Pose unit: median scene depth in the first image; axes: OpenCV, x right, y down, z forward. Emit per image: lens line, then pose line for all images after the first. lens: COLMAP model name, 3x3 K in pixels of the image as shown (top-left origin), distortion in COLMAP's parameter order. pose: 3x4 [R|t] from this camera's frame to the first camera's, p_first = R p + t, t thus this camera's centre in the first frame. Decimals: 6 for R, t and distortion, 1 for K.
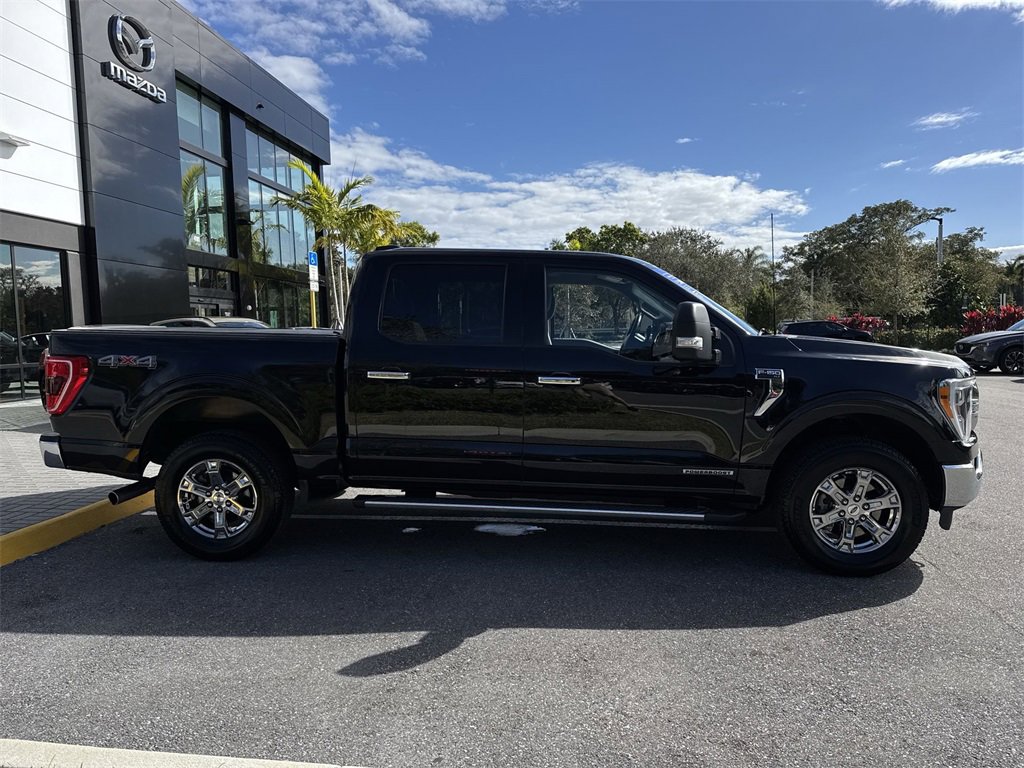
lens RADIAL K [[728.9, 0, 512.9], [0, 728.9, 389.7], [0, 0, 1]] dist [0.060682, -0.074293]
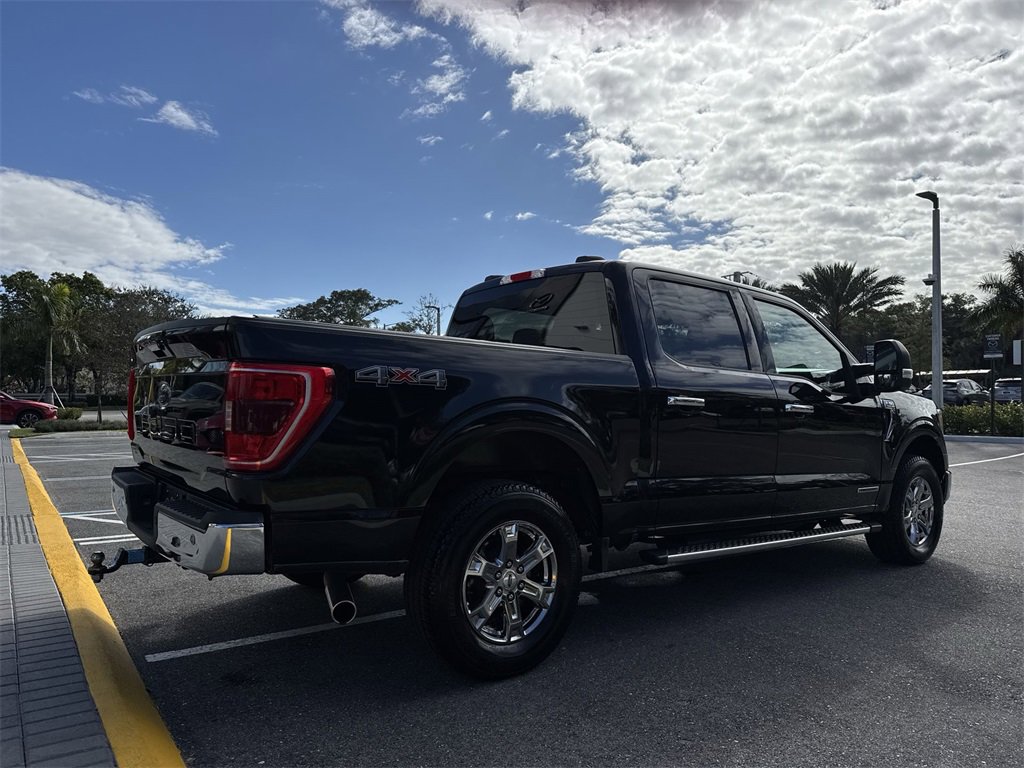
lens RADIAL K [[726.7, 0, 507.9], [0, 726.7, 401.6], [0, 0, 1]] dist [0.054772, -0.072136]
pose [[0.742807, 0.021071, 0.669174, -0.335397], [0.034133, 0.997013, -0.069283, 0.010206], [-0.668635, 0.074305, 0.739869, 0.197522]]
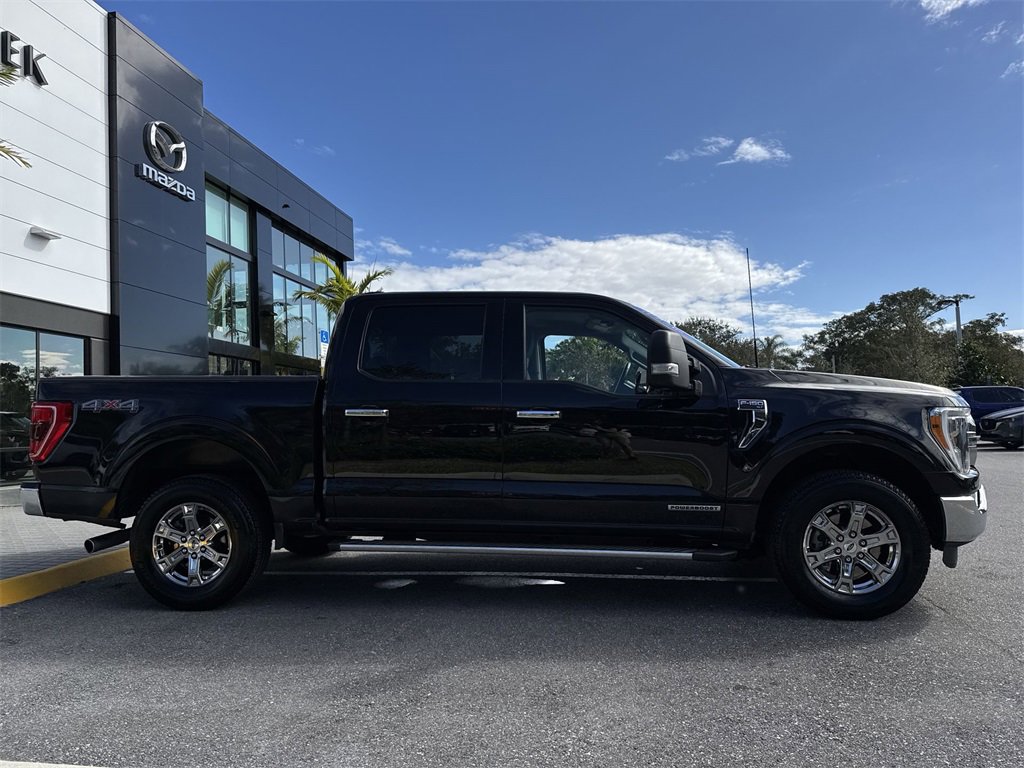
lens RADIAL K [[728.9, 0, 512.9], [0, 728.9, 389.7], [0, 0, 1]] dist [0.060682, -0.074293]
pose [[0.999364, -0.015107, -0.032315, 0.020529], [0.010838, 0.991661, -0.128421, 0.026161], [0.033985, 0.127989, 0.991193, 0.006372]]
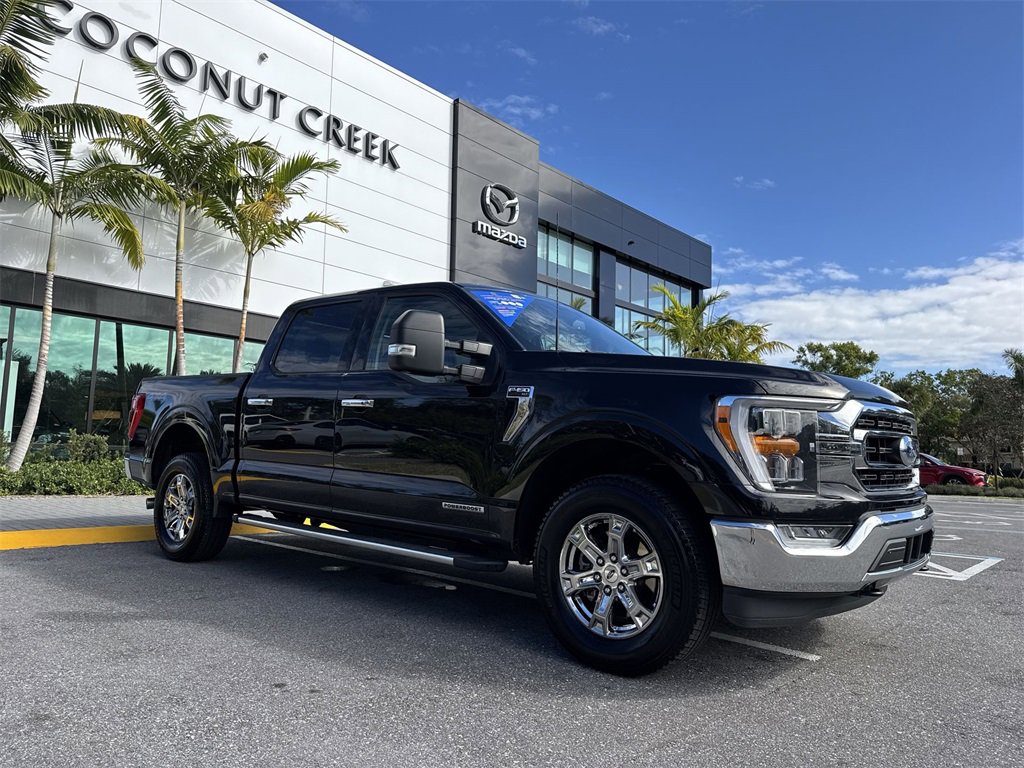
lens RADIAL K [[726.7, 0, 507.9], [0, 726.7, 401.6], [0, 0, 1]] dist [0.054772, -0.072136]
pose [[0.809048, -0.016486, -0.587511, 0.265883], [-0.081041, 0.986929, -0.139294, 0.033841], [0.582129, 0.160308, 0.797137, 0.108804]]
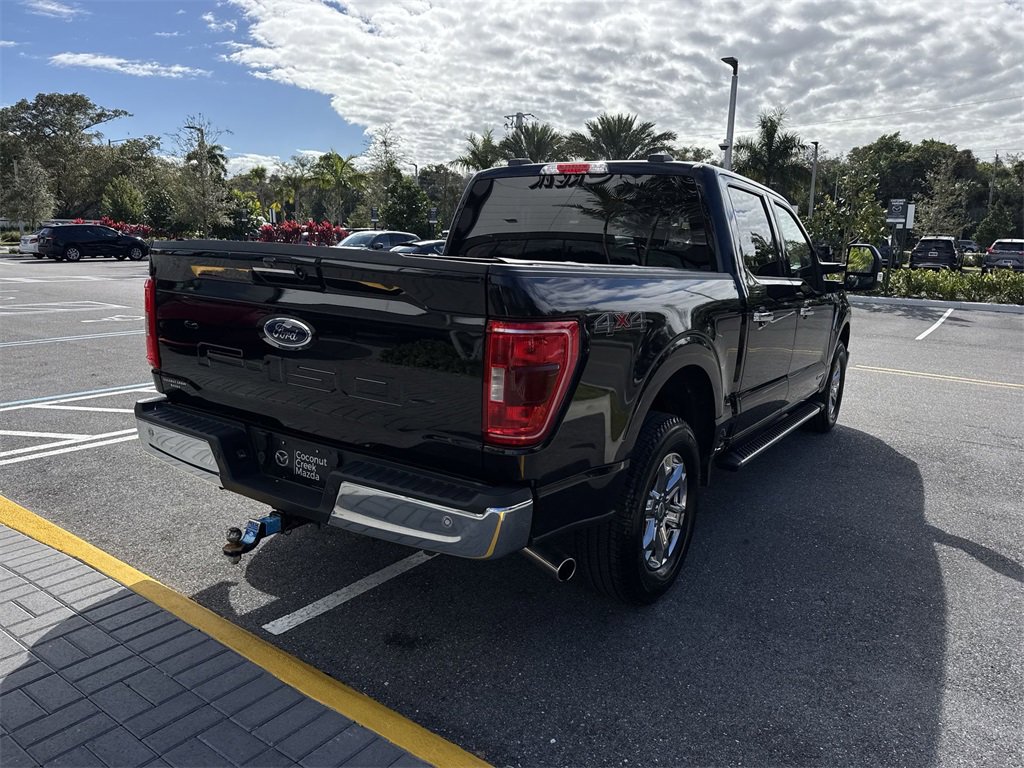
lens RADIAL K [[723.9, 0, 512.0], [0, 723.9, 384.0], [0, 0, 1]] dist [0.007328, 0.002600]
pose [[0.480853, -0.141457, 0.865315, -0.400496], [0.033244, 0.989132, 0.143225, -0.025823], [-0.876171, -0.040104, 0.480329, 0.309983]]
